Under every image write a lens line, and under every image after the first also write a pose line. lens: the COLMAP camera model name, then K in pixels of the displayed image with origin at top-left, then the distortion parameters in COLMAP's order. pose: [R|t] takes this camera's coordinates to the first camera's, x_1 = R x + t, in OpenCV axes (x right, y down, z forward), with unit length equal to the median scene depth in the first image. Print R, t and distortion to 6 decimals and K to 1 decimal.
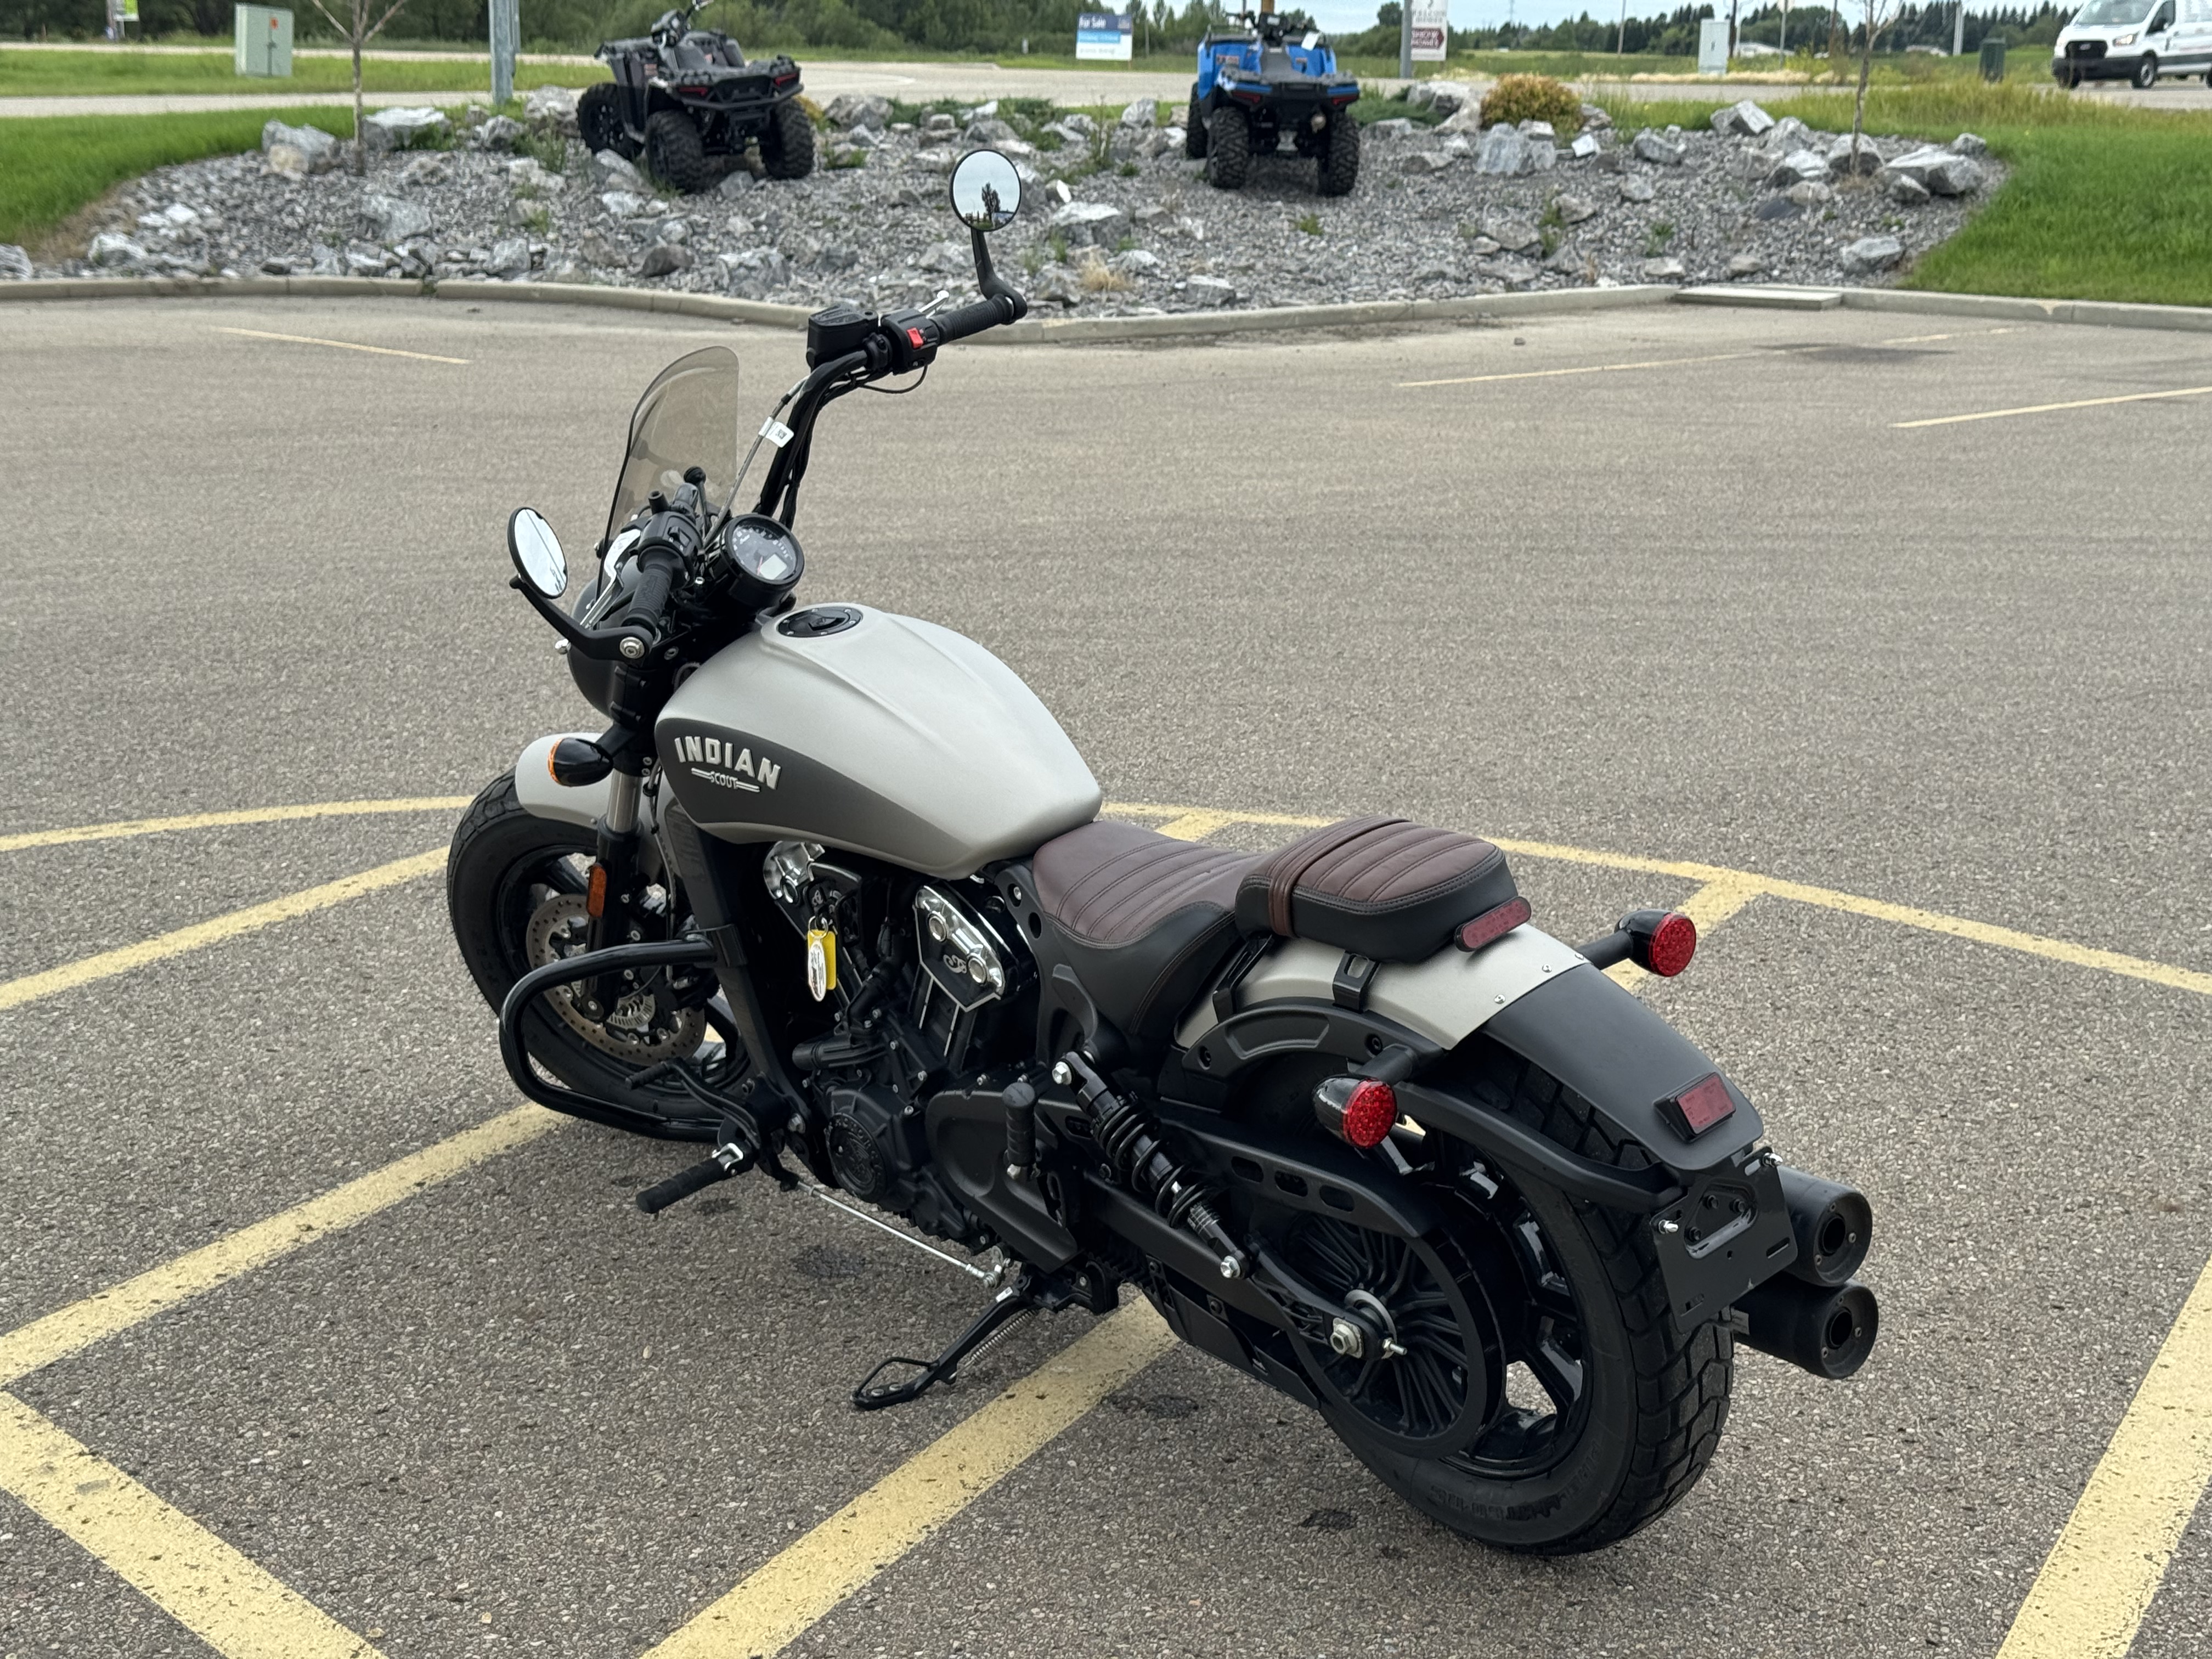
lens RADIAL K [[3196.1, 0, 1106.0], [0, 3196.1, 829.5], [0, 0, 1]] dist [0.272166, -0.495443]
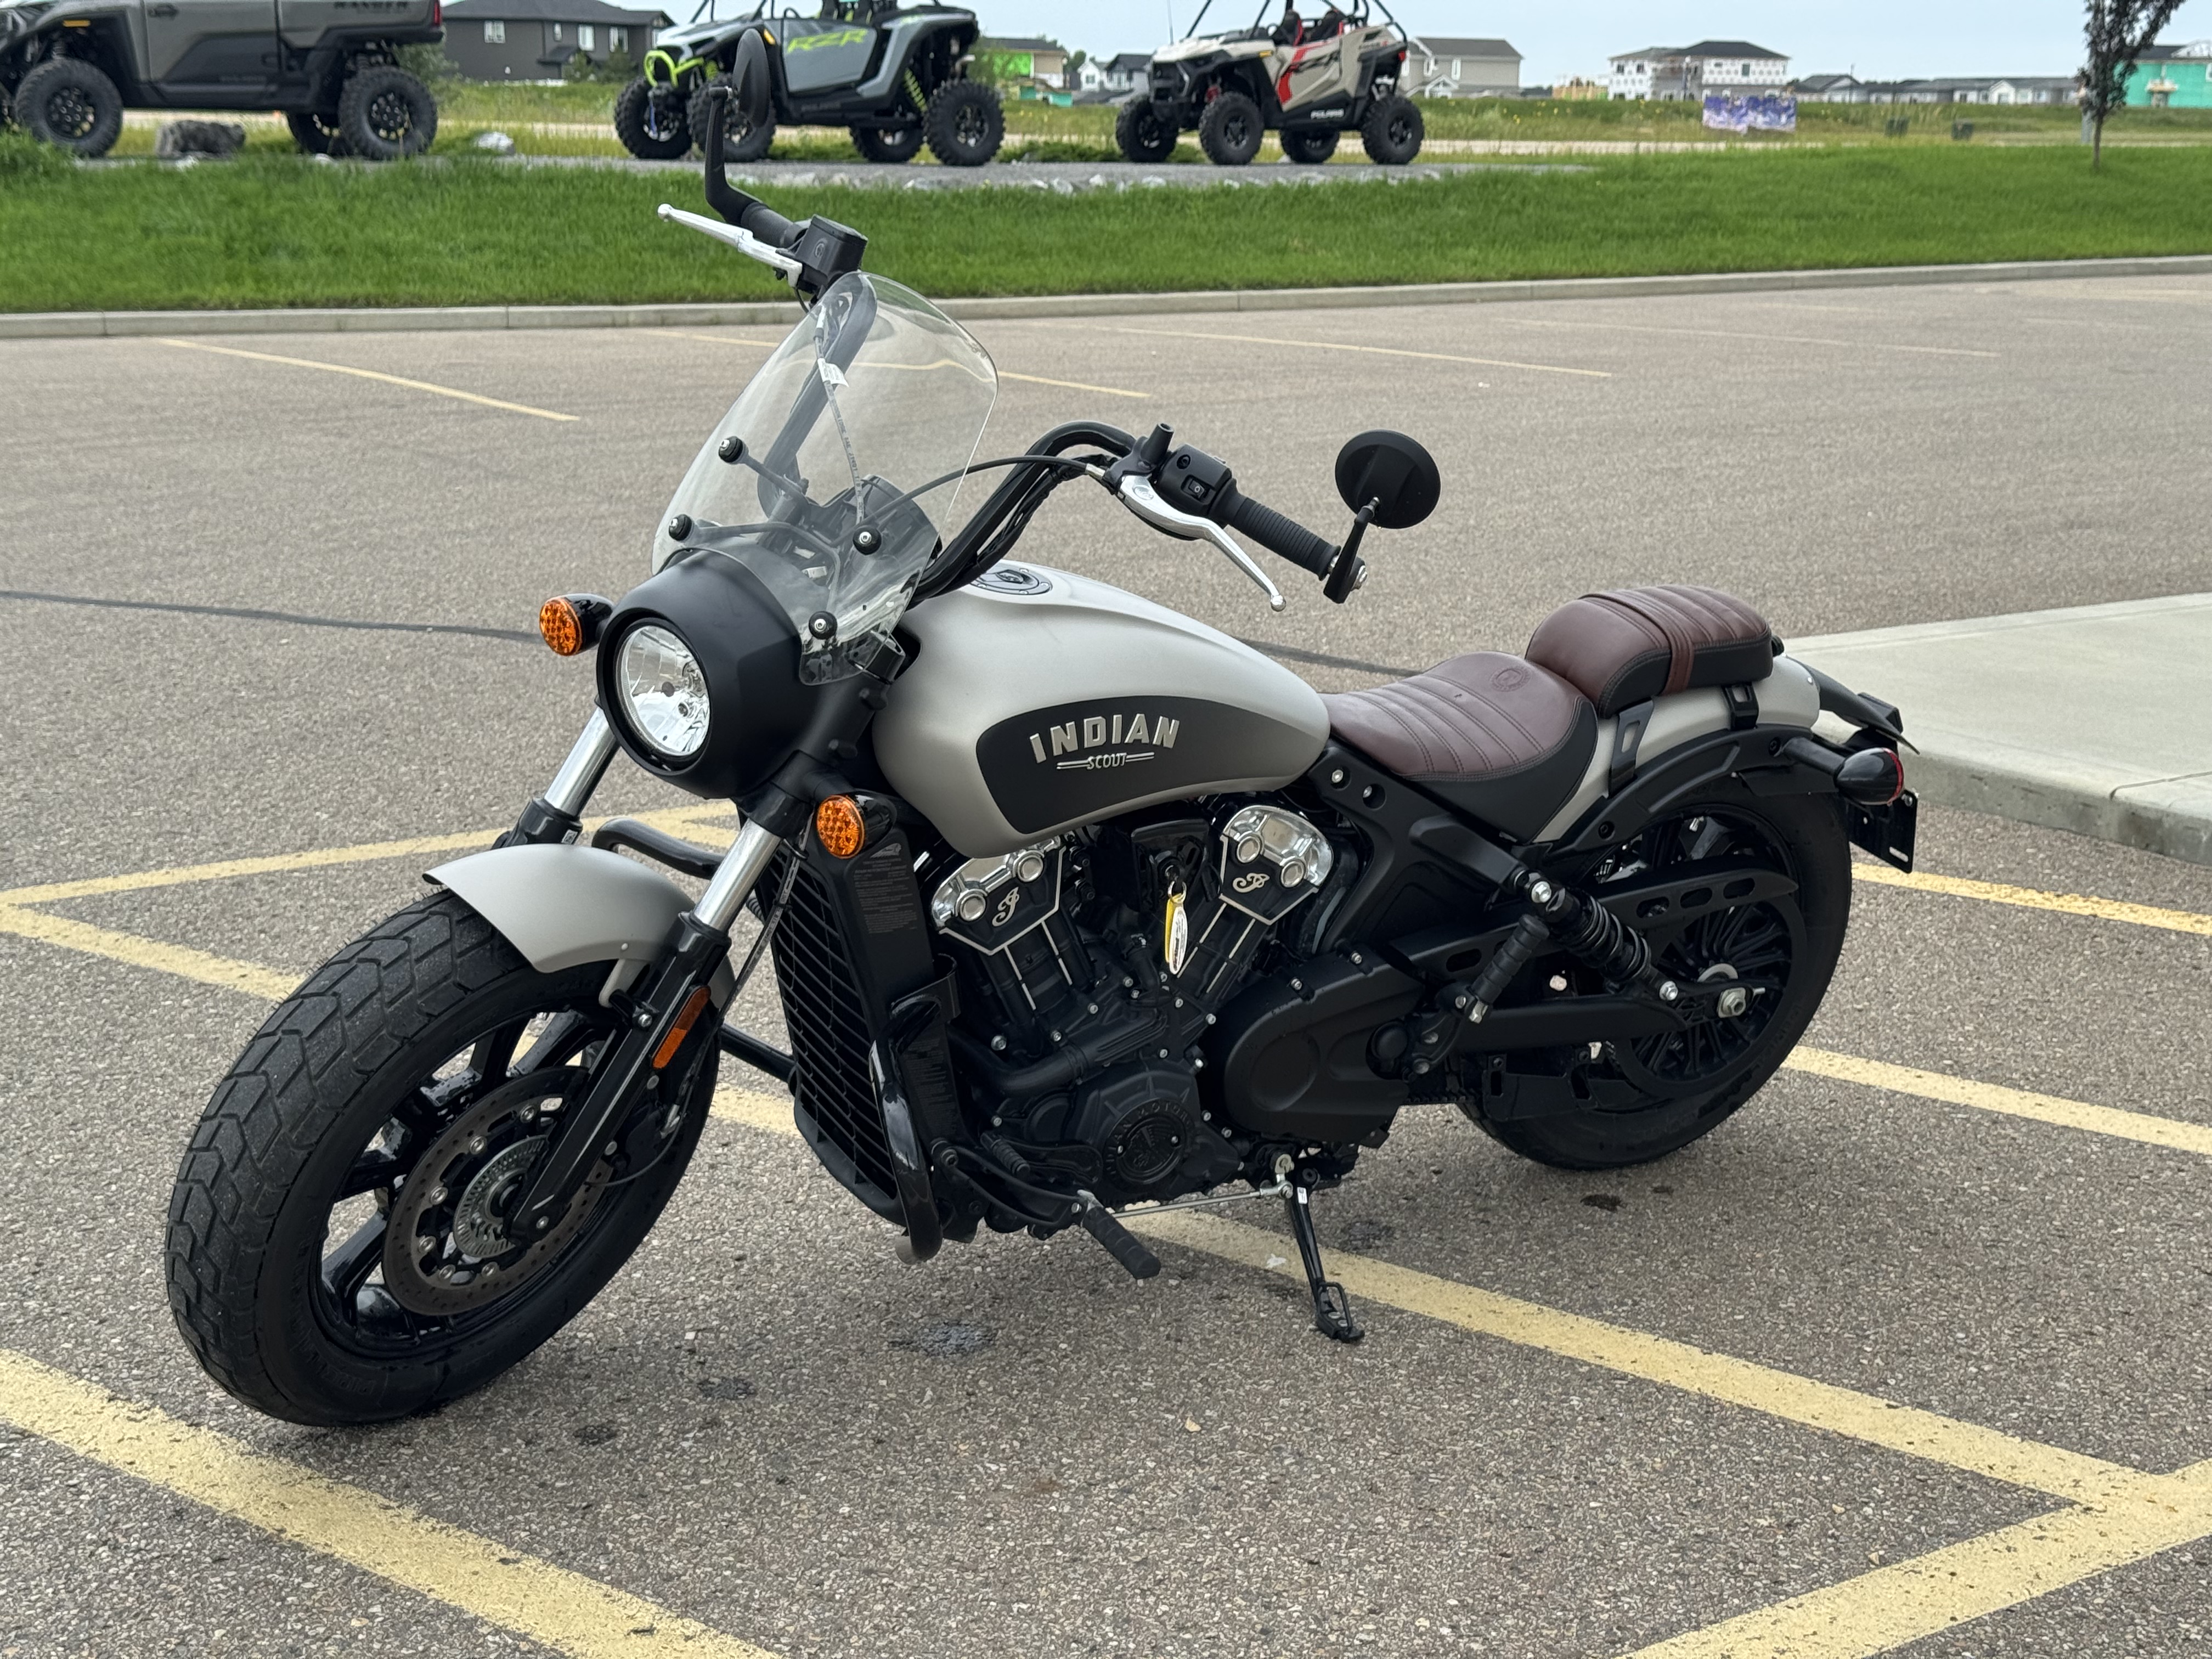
lens RADIAL K [[3024.7, 0, 1125.0], [0, 3024.7, 861.8], [0, 0, 1]] dist [0.231302, -0.601756]
pose [[0.154595, -0.233722, 0.959935, -0.920236], [0.235537, 0.952319, 0.193935, -0.148580], [-0.959491, 0.196119, 0.202274, 0.850906]]
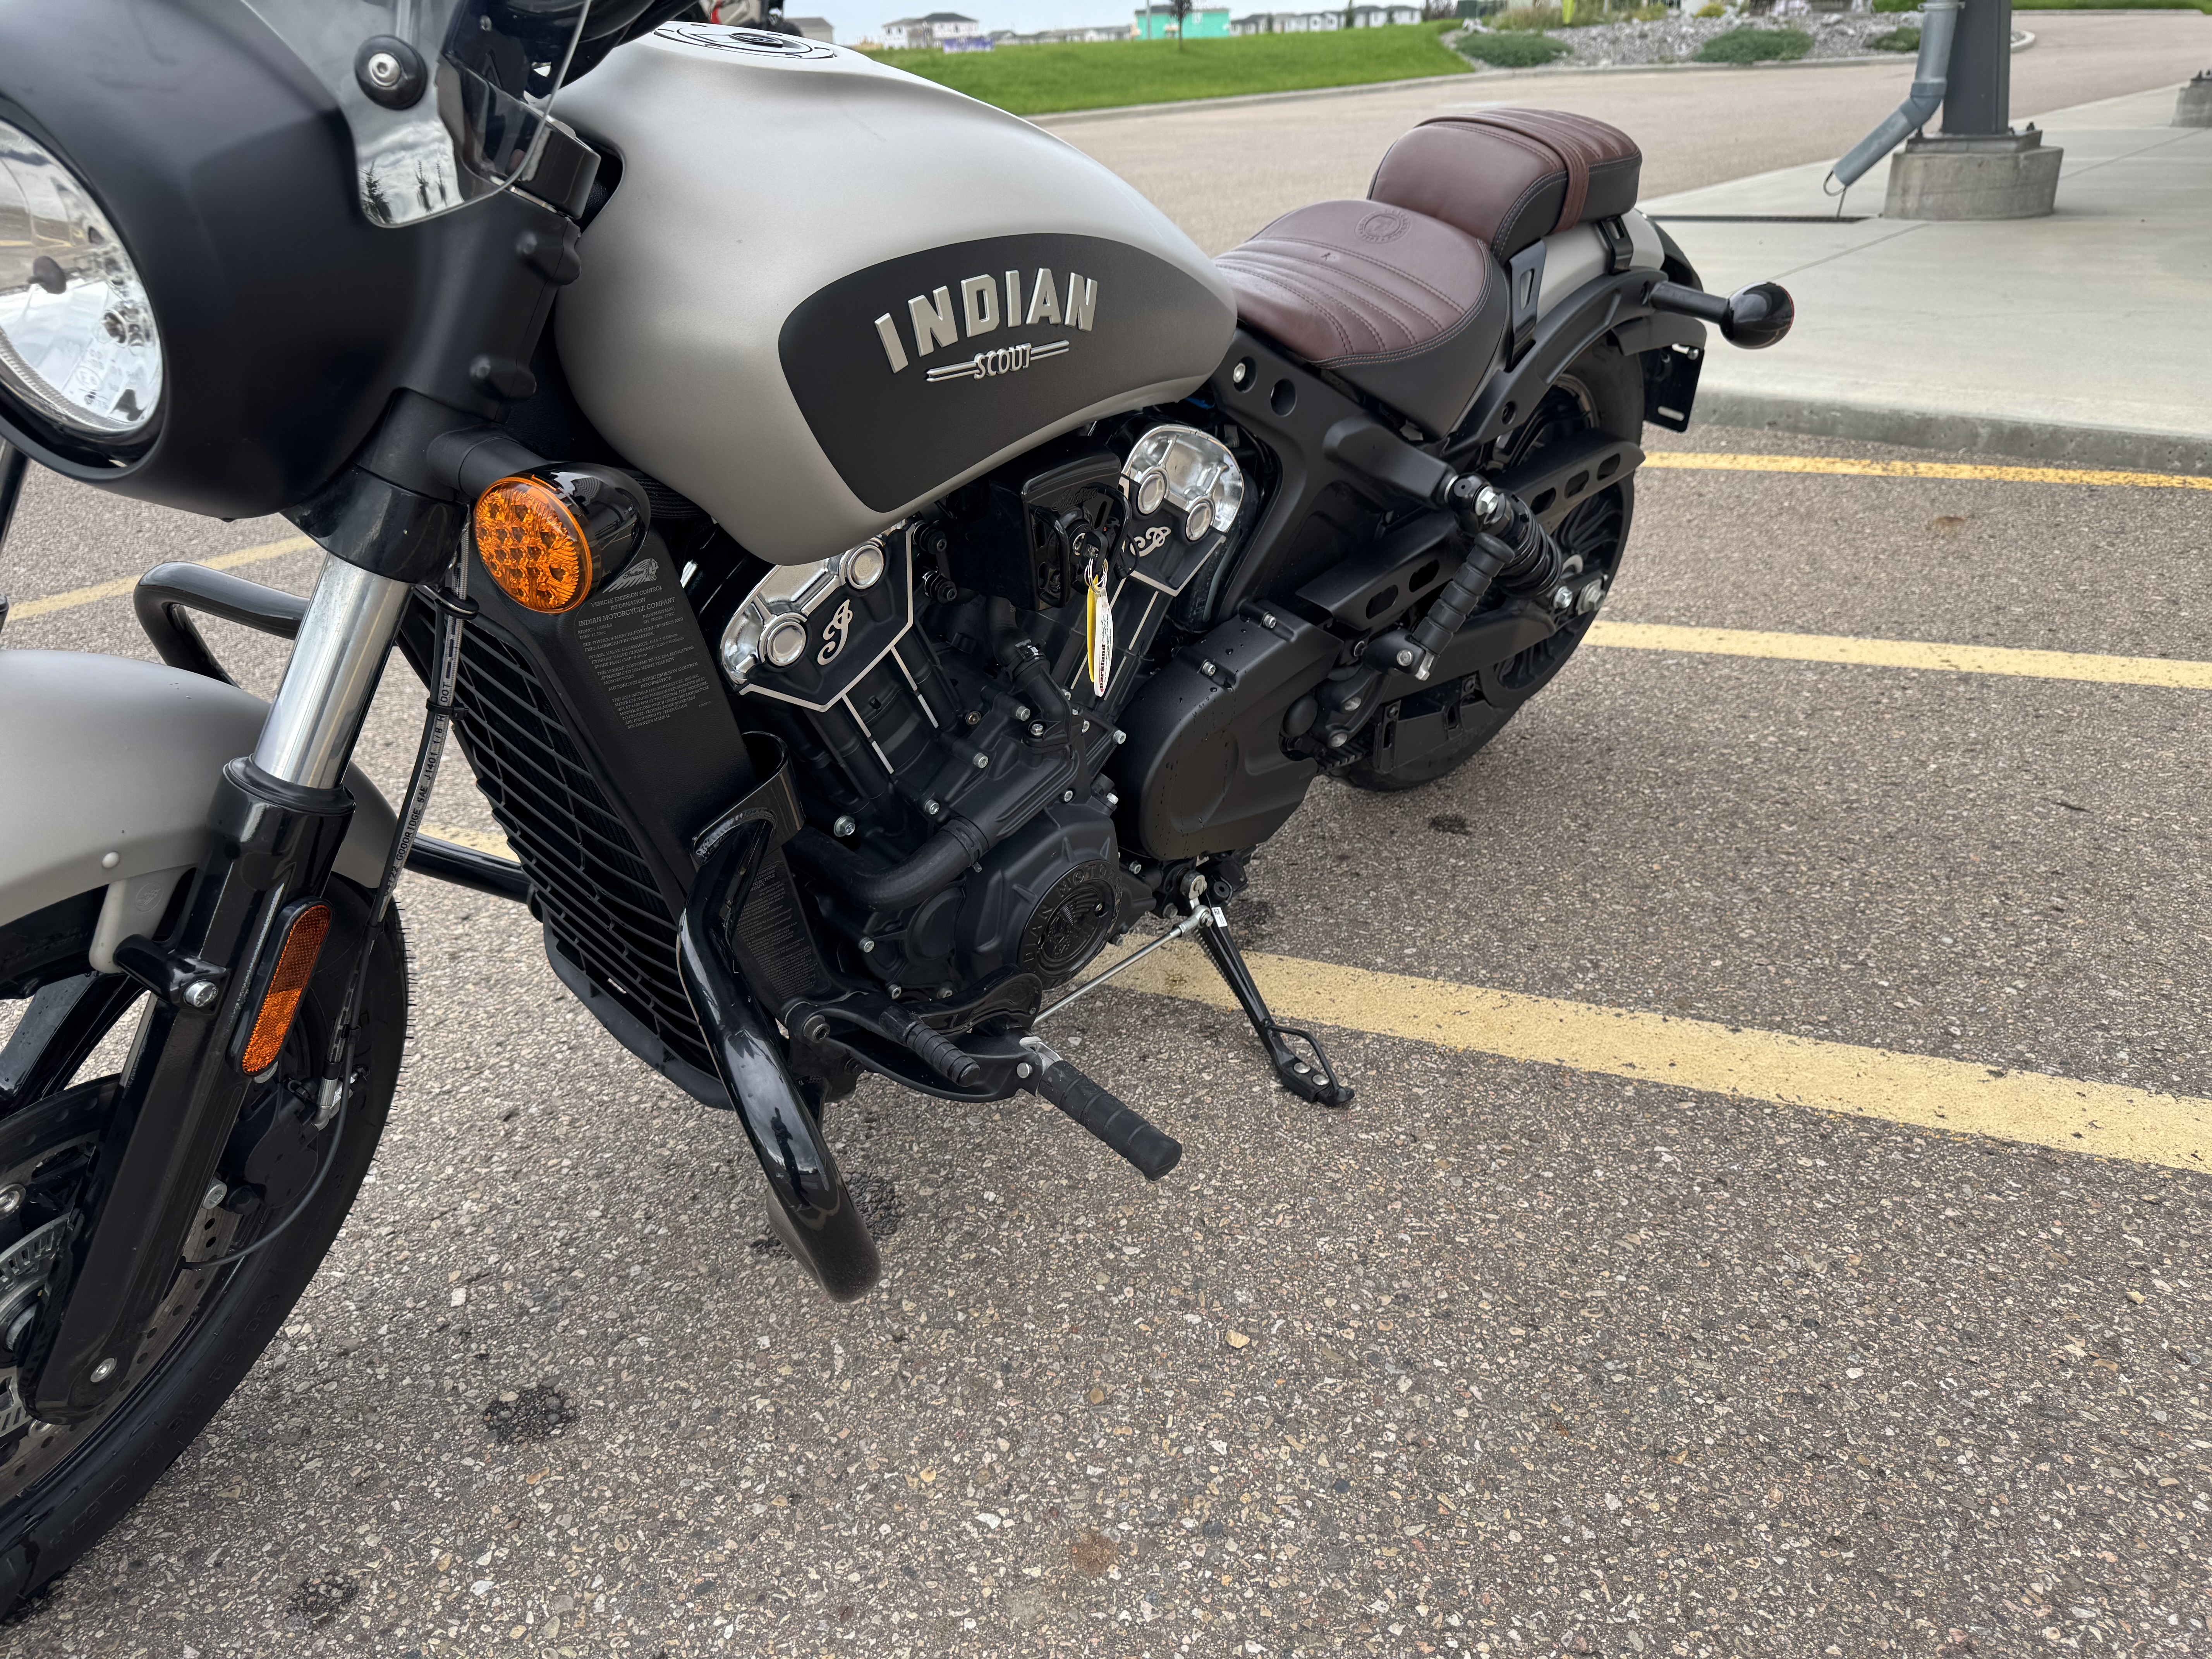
lens RADIAL K [[1560.4, 0, 1122.3], [0, 1560.4, 840.1], [0, 0, 1]] dist [0.070962, -0.109828]
pose [[-0.128851, -0.441888, 0.887768, -0.369725], [0.289591, 0.839441, 0.459864, -0.059376], [-0.948438, 0.316343, 0.019804, 1.018577]]
